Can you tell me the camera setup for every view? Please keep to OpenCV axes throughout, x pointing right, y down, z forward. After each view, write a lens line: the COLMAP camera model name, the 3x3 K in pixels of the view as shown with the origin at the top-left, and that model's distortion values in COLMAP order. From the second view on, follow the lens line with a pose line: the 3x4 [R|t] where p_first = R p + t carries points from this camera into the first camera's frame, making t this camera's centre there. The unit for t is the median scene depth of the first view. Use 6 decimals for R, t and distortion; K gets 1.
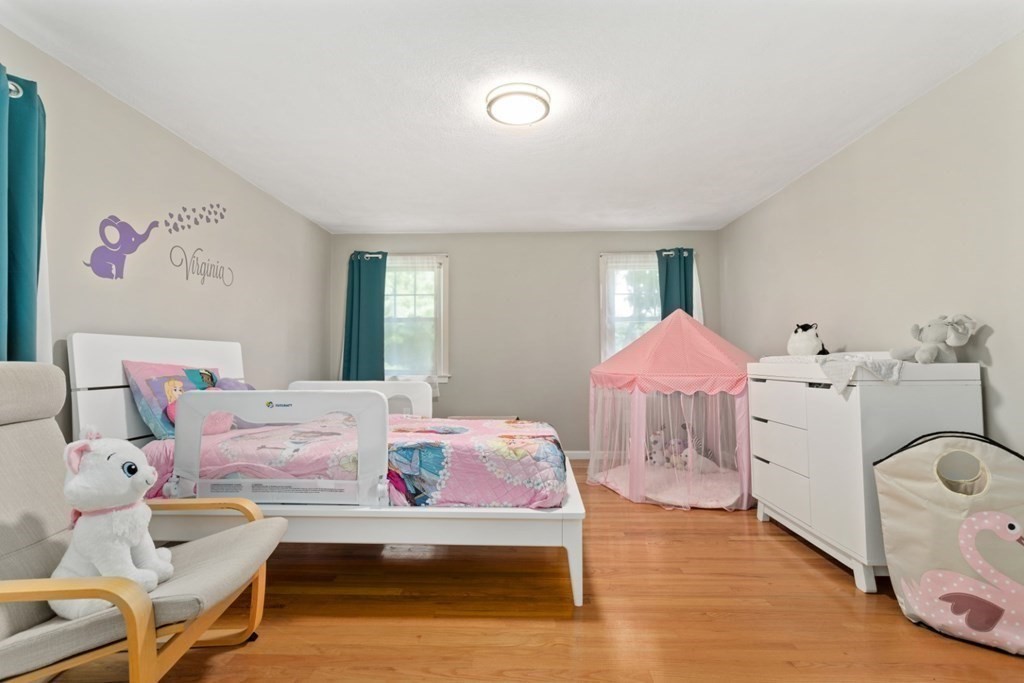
lens RADIAL K [[486.4, 0, 511.6], [0, 486.4, 338.9], [0, 0, 1]] dist [-0.000278, 0.000888]
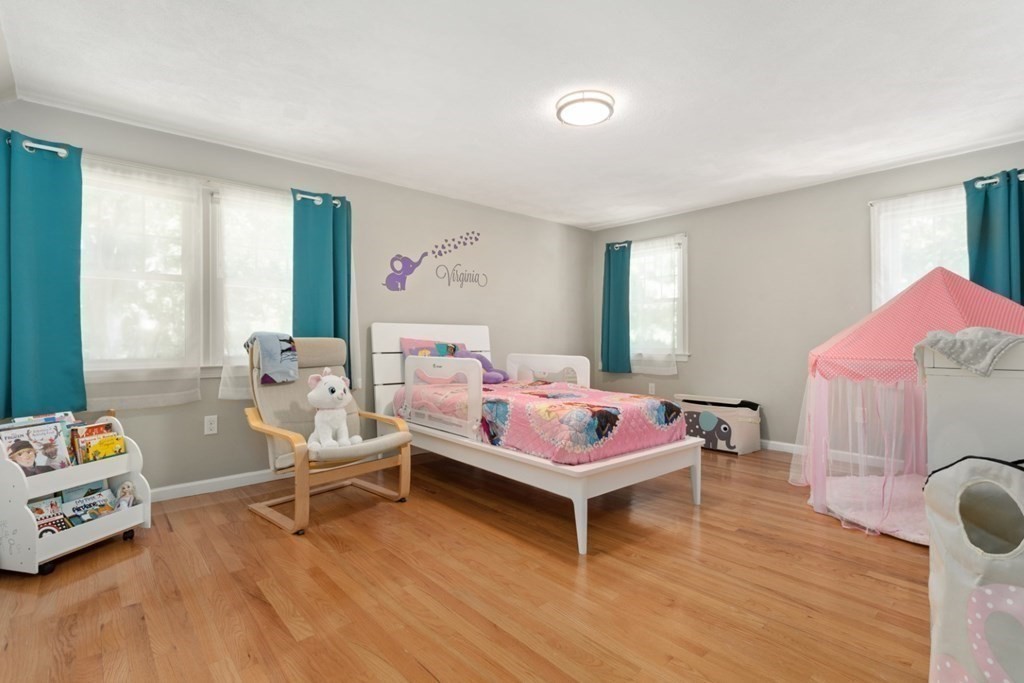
lens RADIAL K [[486.4, 0, 513.6], [0, 486.4, 333.2], [0, 0, 1]] dist [-0.000278, 0.000888]
pose [[0.685398, -0.006230, -0.728142, 0.708653], [0.026929, 0.999496, 0.016797, 0.009399], [0.727670, -0.031121, 0.685221, 0.101602]]
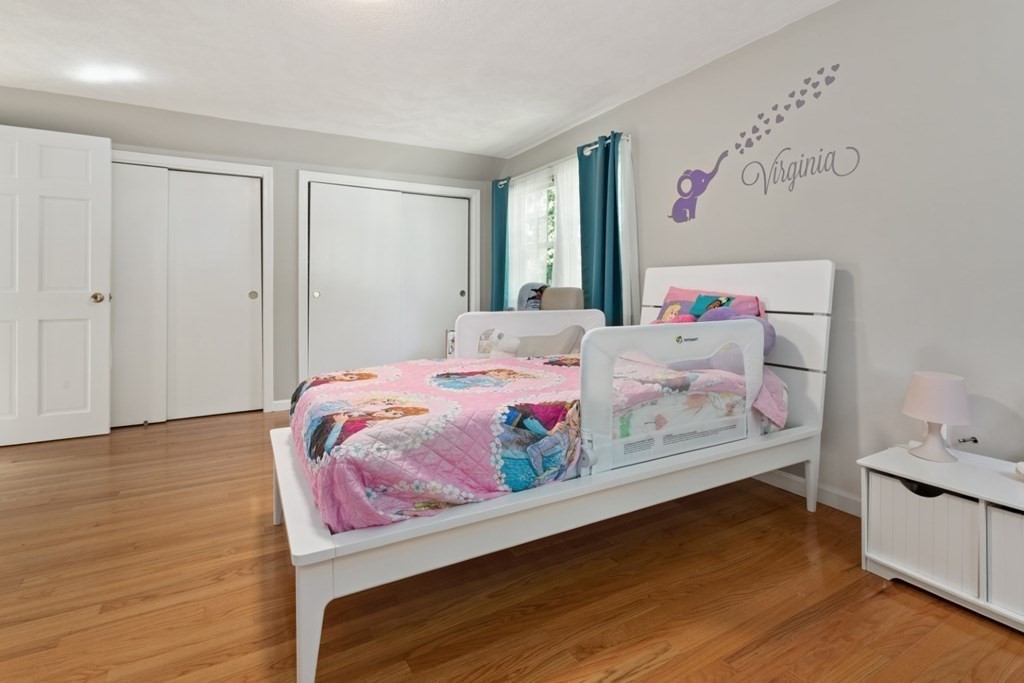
lens RADIAL K [[486.4, 0, 502.1], [0, 486.4, 286.1], [0, 0, 1]] dist [-0.000278, 0.000888]
pose [[-0.858576, -0.003606, -0.512674, 0.214828], [0.019192, 0.999048, -0.039169, 0.079531], [0.512328, -0.043469, -0.857689, 1.776380]]
